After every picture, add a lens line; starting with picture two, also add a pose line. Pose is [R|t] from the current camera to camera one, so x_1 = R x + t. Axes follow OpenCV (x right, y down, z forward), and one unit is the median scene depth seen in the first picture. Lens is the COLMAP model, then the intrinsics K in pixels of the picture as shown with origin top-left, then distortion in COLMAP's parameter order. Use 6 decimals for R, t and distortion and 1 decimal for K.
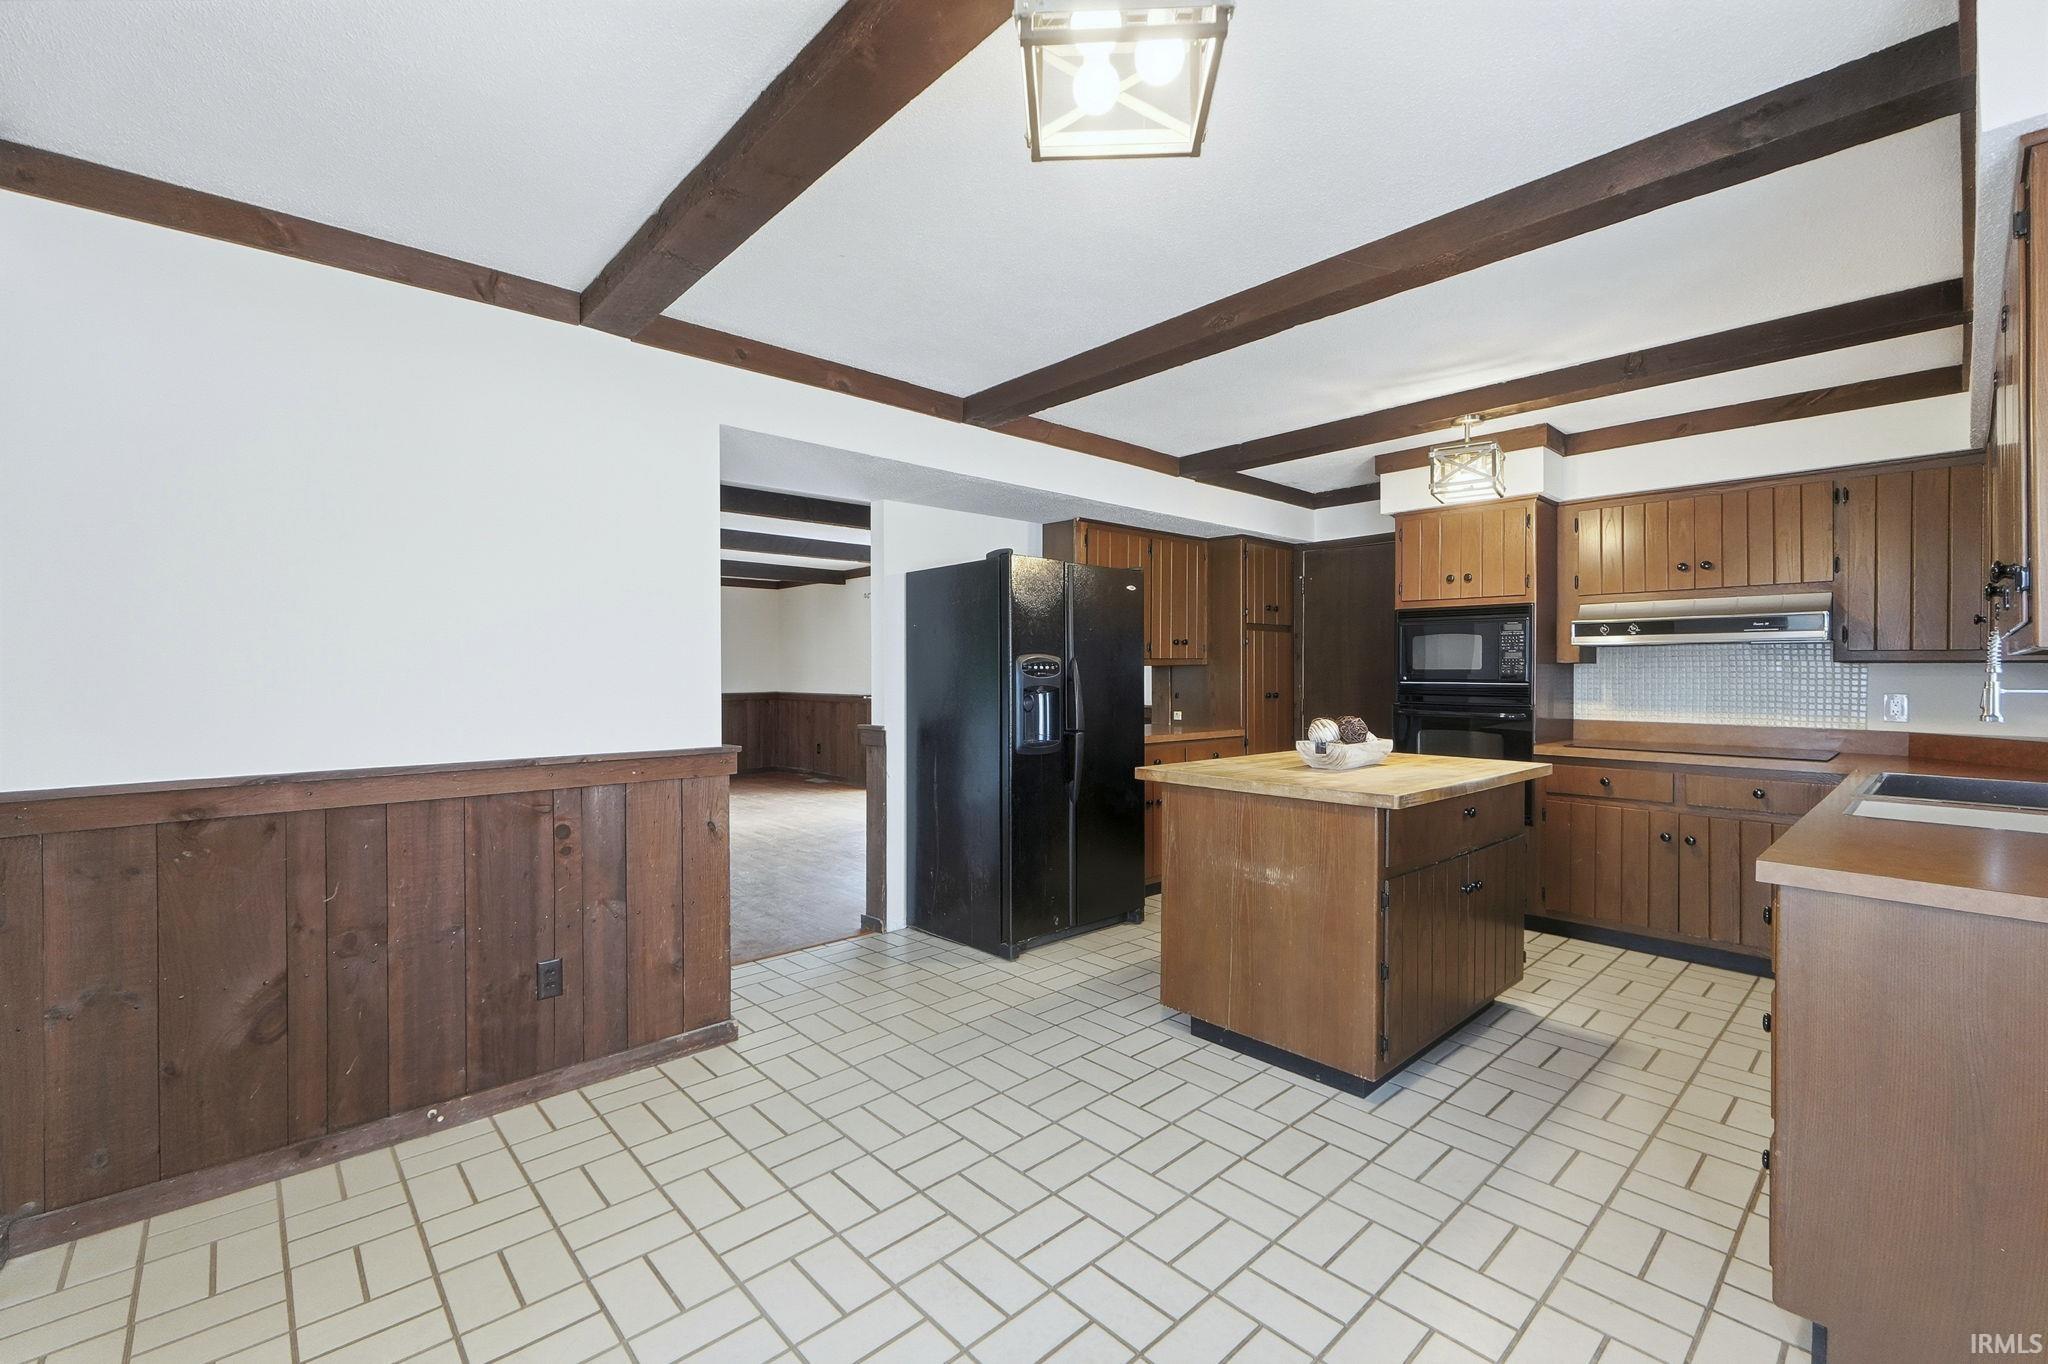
lens RADIAL K [[858.6, 0, 1027.0], [0, 858.6, 672.5], [0, 0, 1]] dist [0.001182, -0.000020]
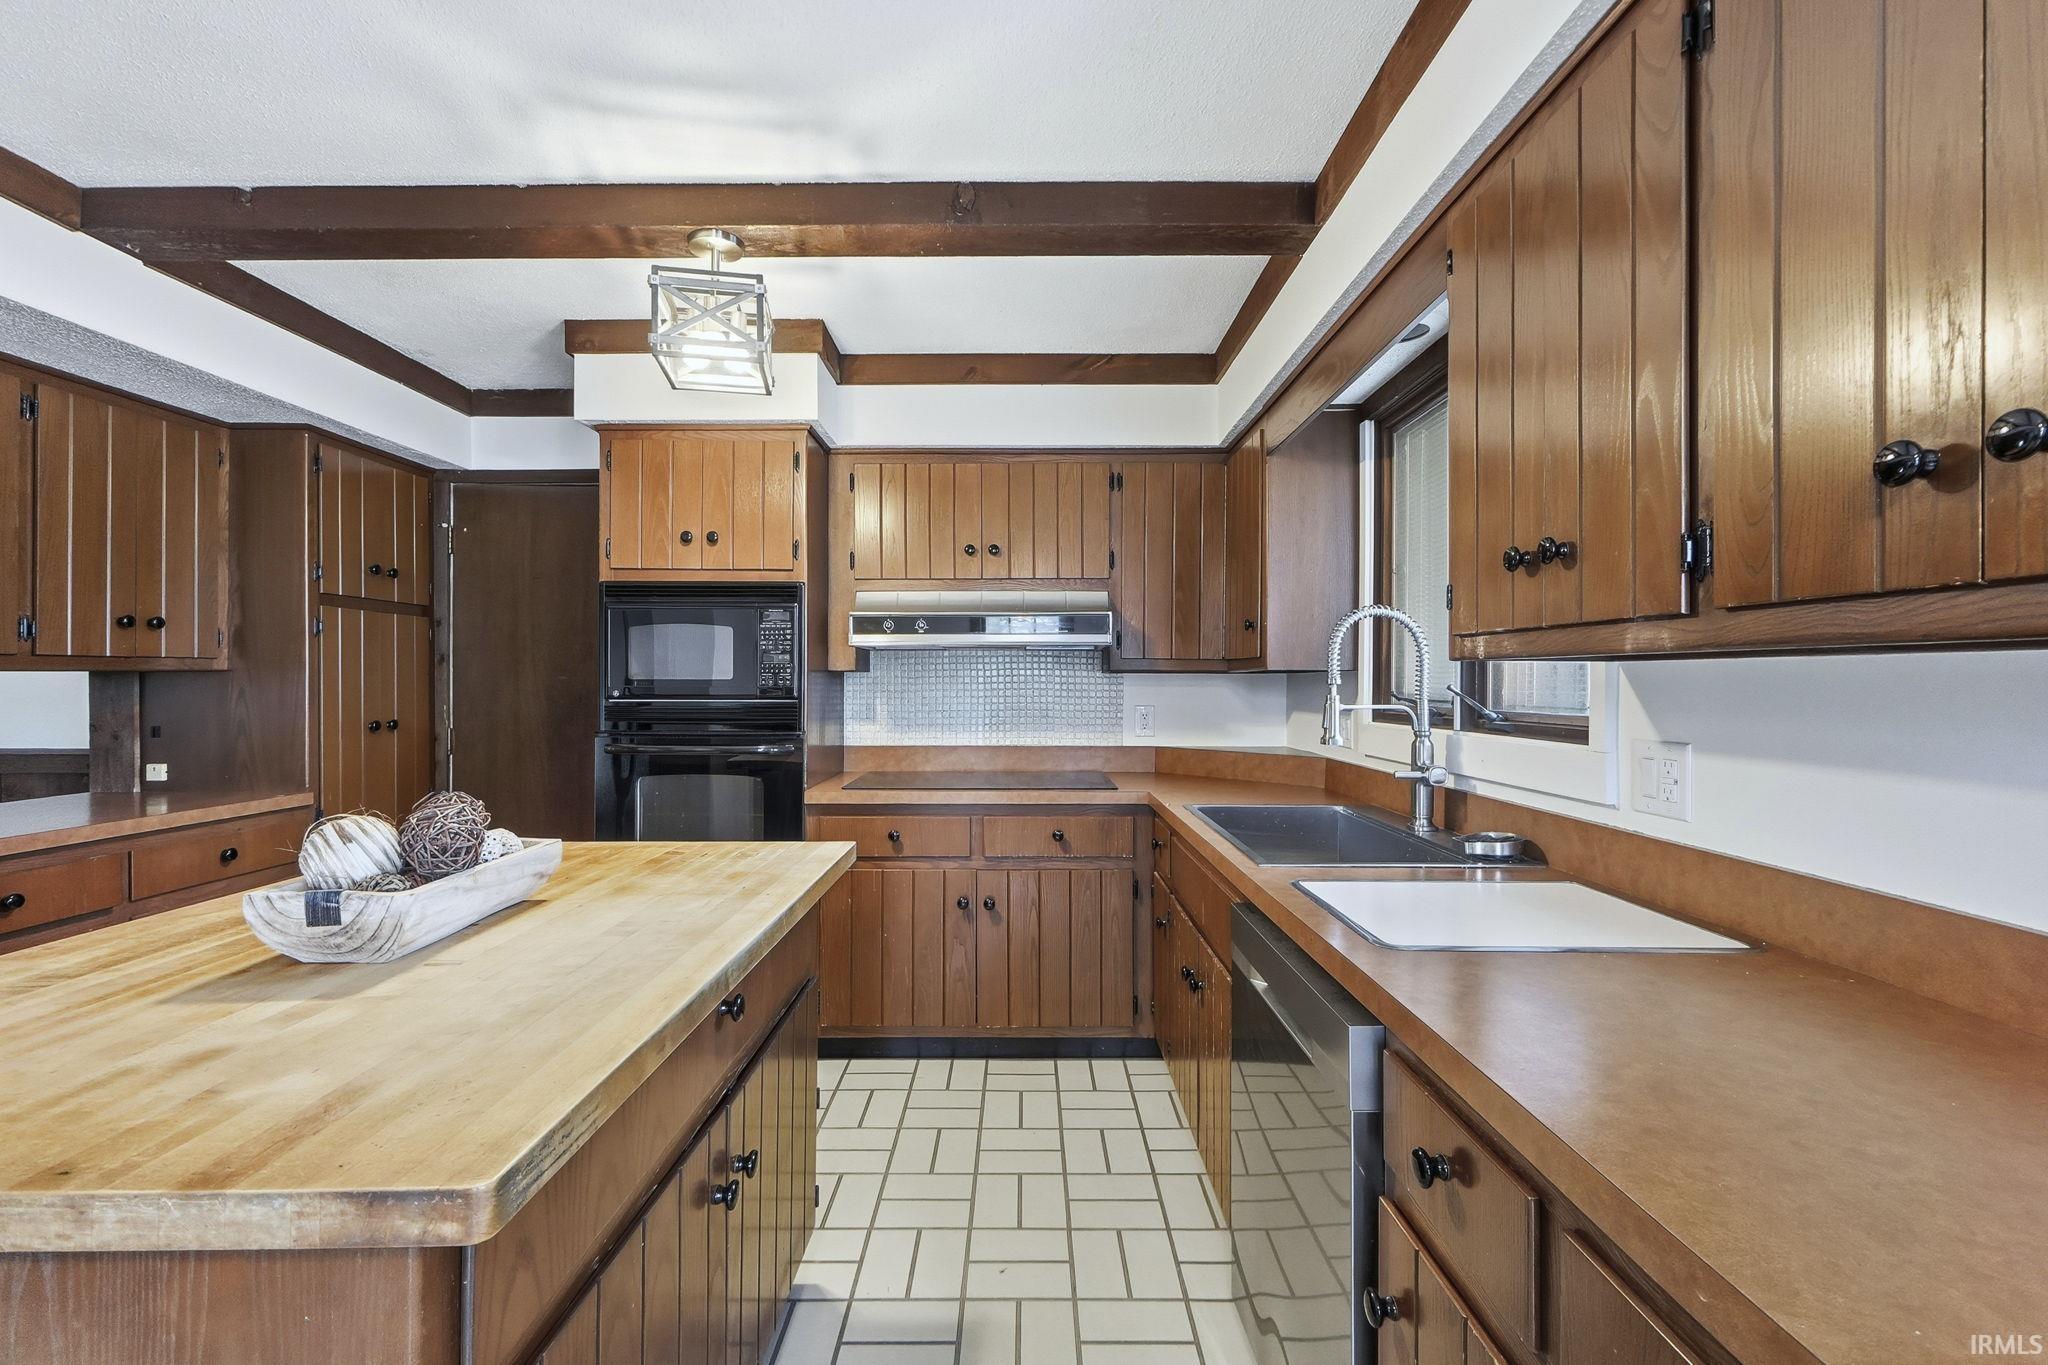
lens RADIAL K [[858.6, 0, 1024.2], [0, 858.6, 675.2], [0, 0, 1]] dist [0.001182, -0.000020]
pose [[0.671515, 0.004311, 0.740979, 0.199719], [0.002237, 0.999967, -0.007845, -0.001258], [-0.740988, 0.006926, 0.671483, 0.407791]]
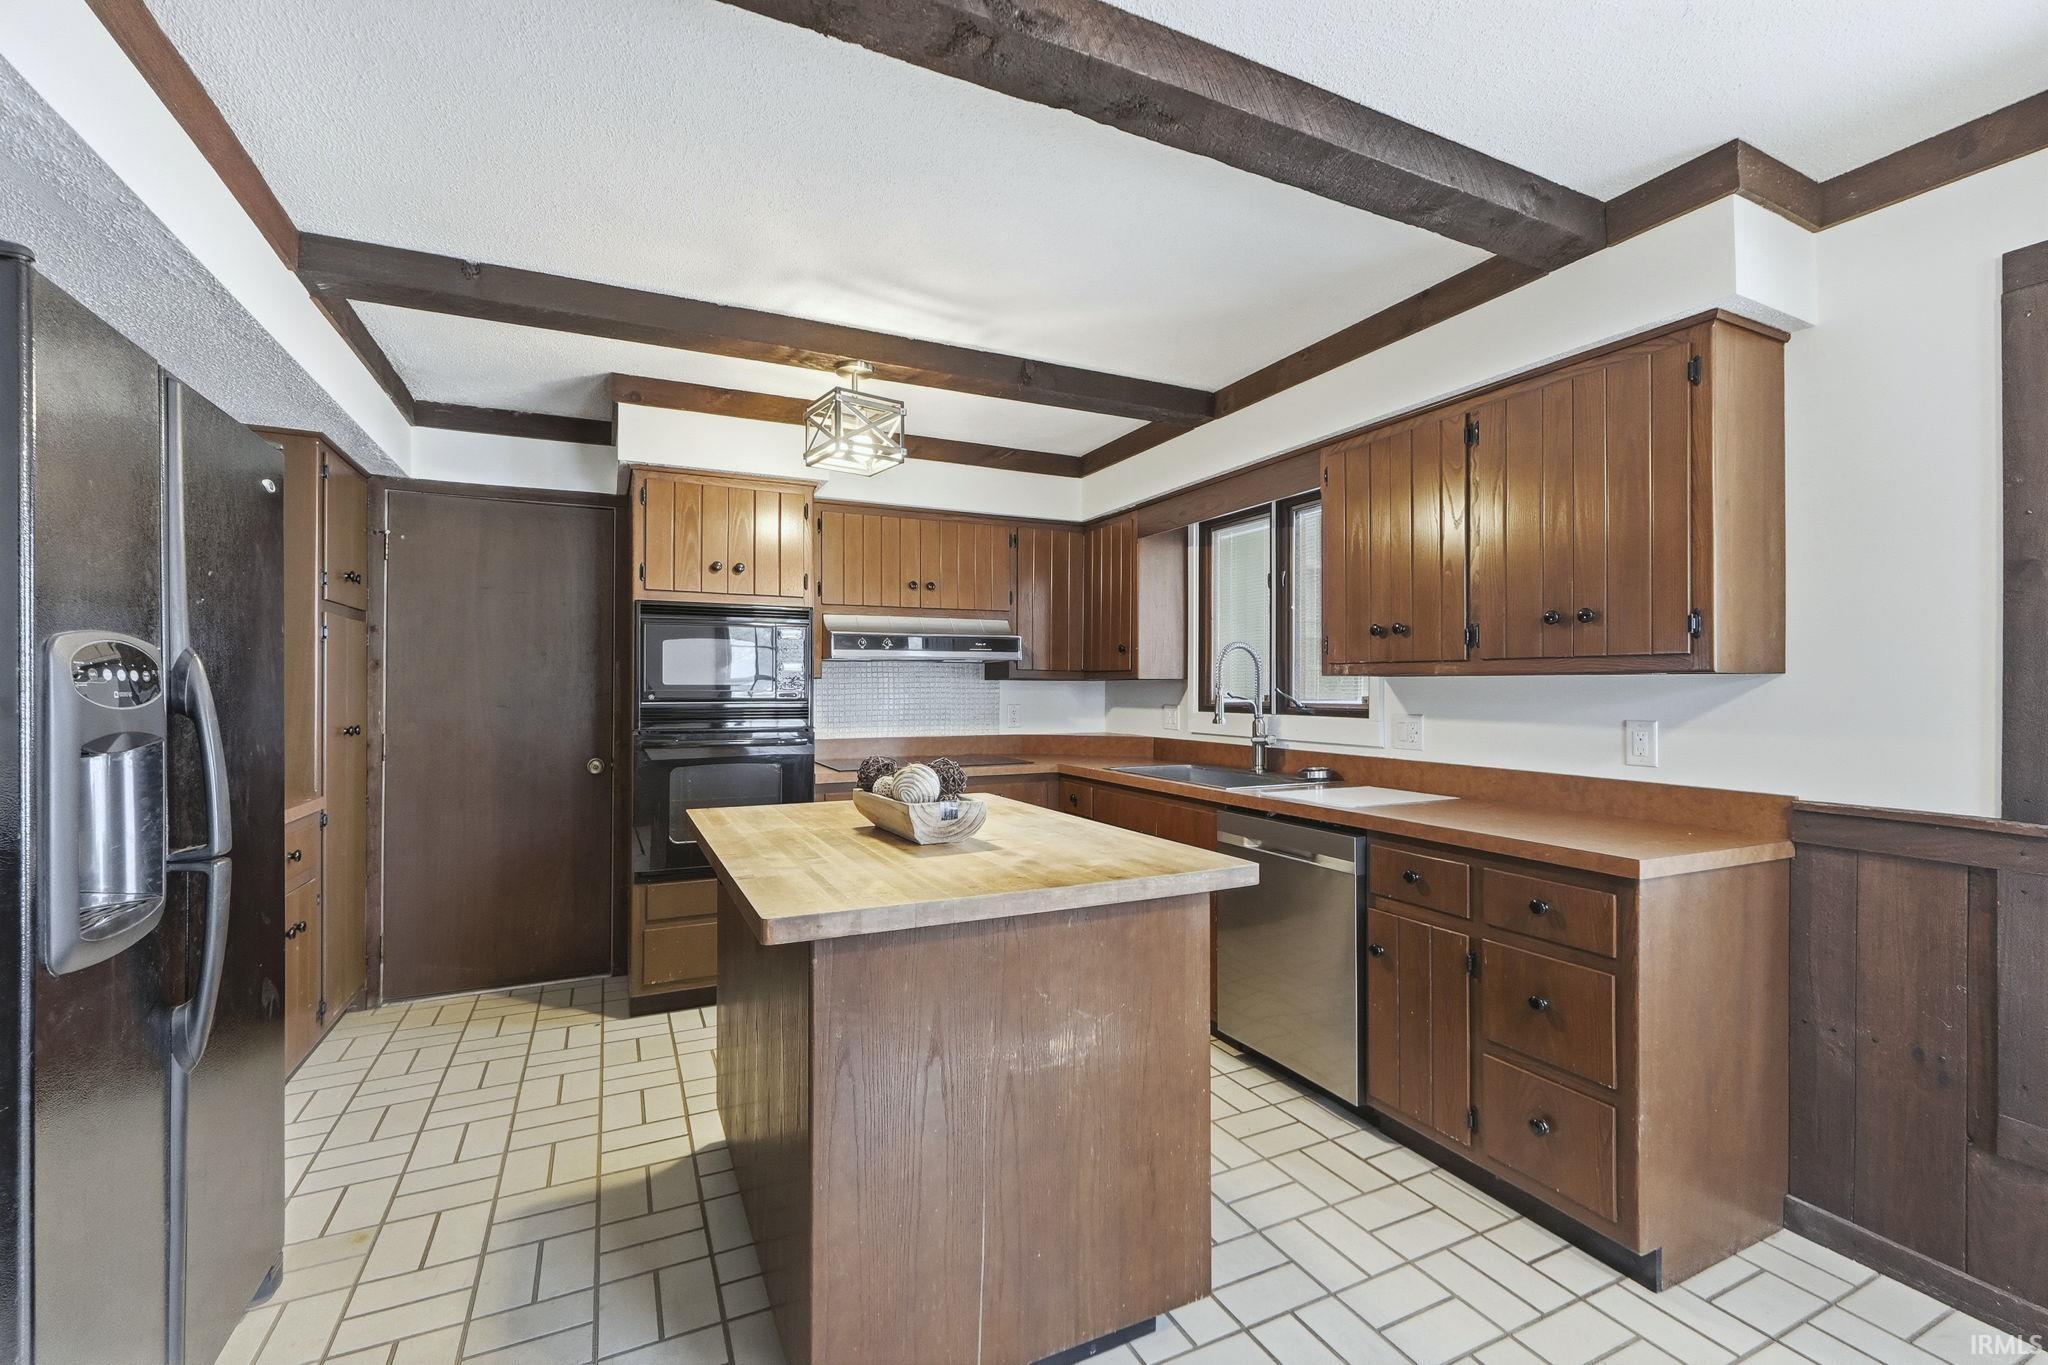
lens RADIAL K [[858.6, 0, 995.2], [0, 858.6, 679.3], [0, 0, 1]] dist [0.001182, -0.000020]
pose [[0.300125, 0.008082, 0.953866, -0.173592], [0.002315, 0.999955, -0.009201, -0.000947], [-0.953897, 0.004970, 0.300093, 0.563101]]
